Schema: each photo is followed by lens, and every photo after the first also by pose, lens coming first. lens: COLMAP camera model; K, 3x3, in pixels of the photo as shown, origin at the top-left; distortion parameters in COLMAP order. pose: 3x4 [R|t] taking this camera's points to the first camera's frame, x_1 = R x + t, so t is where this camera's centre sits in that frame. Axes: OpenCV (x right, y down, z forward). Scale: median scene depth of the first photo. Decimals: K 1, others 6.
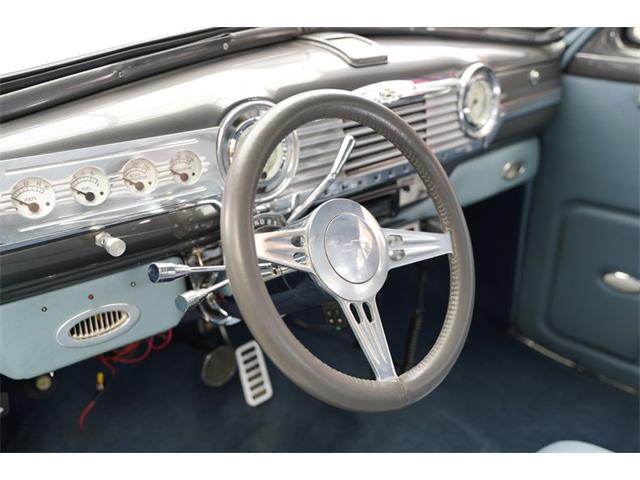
lens RADIAL K [[615.2, 0, 316.9], [0, 615.2, 234.8], [0, 0, 1]] dist [0.089488, 0.000000]
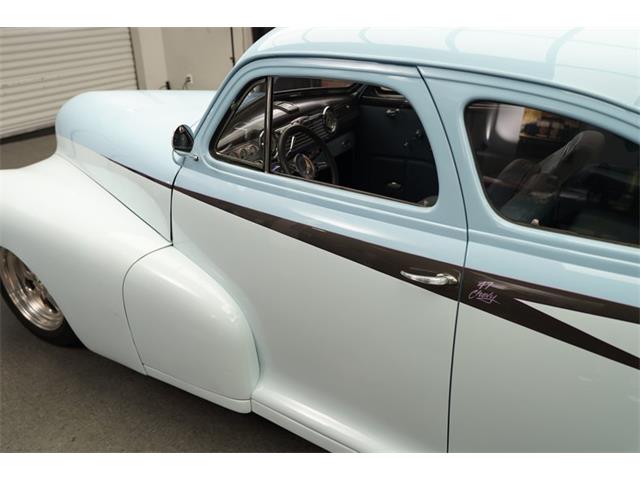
lens RADIAL K [[560.5, 0, 314.8], [0, 560.5, 238.8], [0, 0, 1]] dist [0.052415, -0.007434]
pose [[0.965923, -0.142339, 0.216178, -0.453976], [0.137672, 0.989802, 0.036574, 0.226221], [-0.219179, -0.005566, 0.975669, -1.543240]]
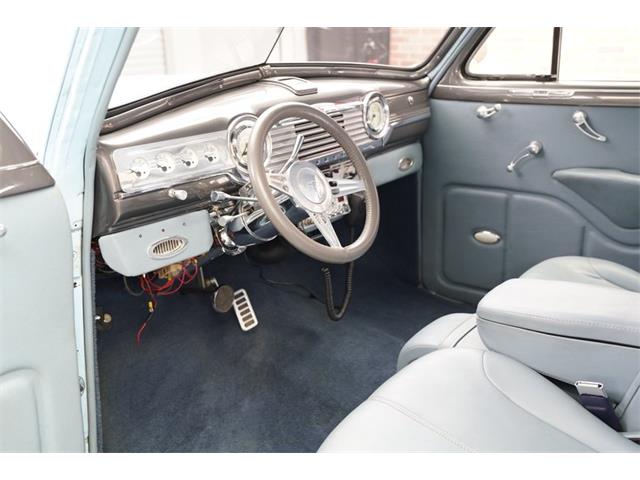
lens RADIAL K [[615.2, 0, 318.6], [0, 615.2, 236.9], [0, 0, 1]] dist [0.089488, 0.000000]
pose [[0.989024, -0.084017, 0.121541, -0.105811], [0.093131, 0.993094, -0.071352, 0.203187], [-0.114707, 0.081888, 0.990019, -0.541877]]
